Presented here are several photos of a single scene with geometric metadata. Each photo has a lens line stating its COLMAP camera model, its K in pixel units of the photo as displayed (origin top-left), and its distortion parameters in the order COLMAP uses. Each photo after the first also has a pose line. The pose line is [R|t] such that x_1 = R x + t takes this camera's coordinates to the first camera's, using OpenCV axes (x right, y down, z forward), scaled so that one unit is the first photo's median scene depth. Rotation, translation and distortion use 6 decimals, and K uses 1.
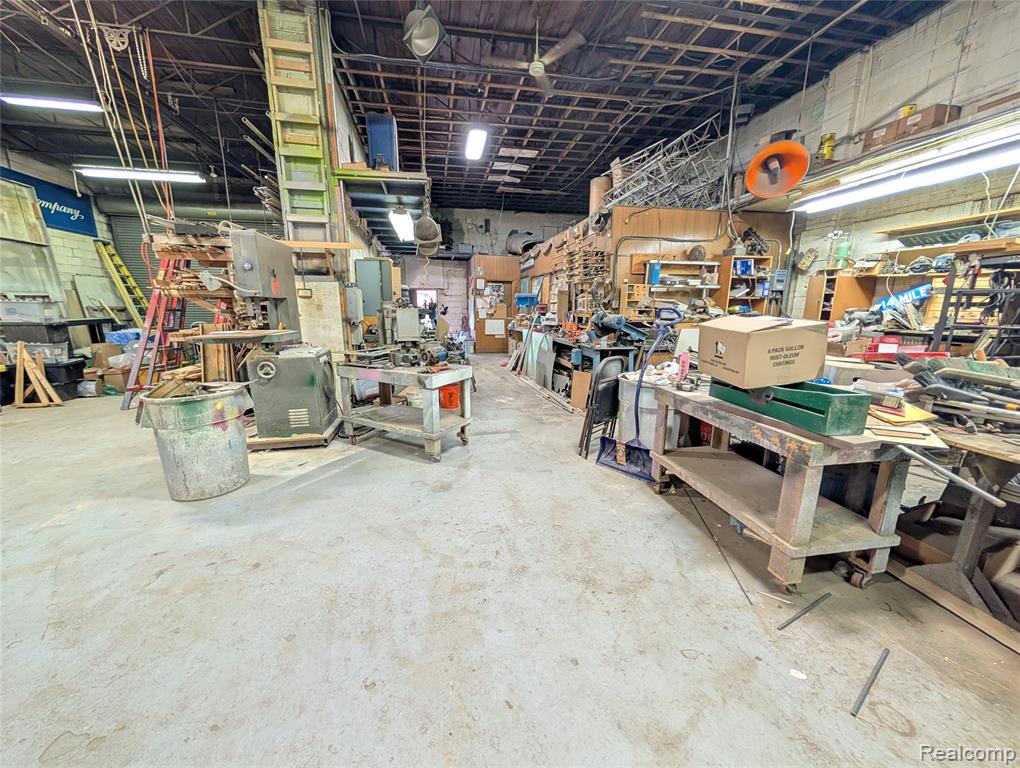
lens RADIAL K [[371.8, 0, 509.2], [0, 371.8, 383.0], [0, 0, 1]] dist [0.001214, 0.000008]
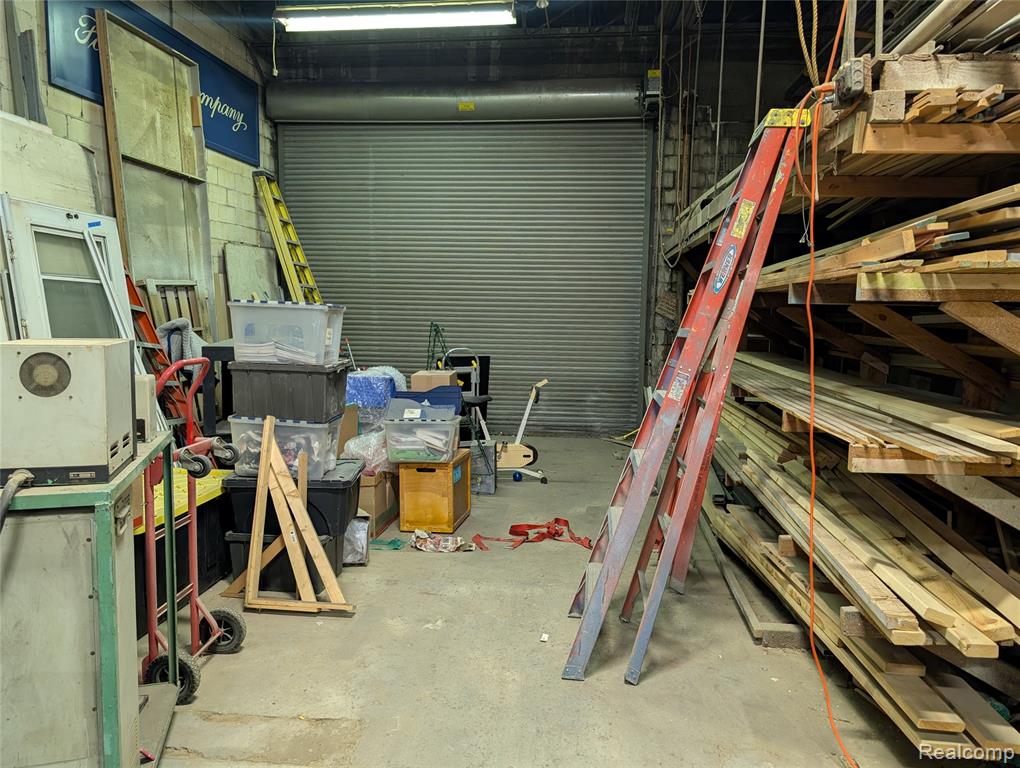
lens RADIAL K [[718.4, 0, 510.6], [0, 718.4, 385.6], [0, 0, 1]] dist [0.009662, 0.002042]
pose [[0.953473, 0.045674, -0.297999, -0.578828], [-0.071314, 0.994574, -0.075738, -0.068055], [0.292923, 0.093465, 0.951557, 0.262311]]
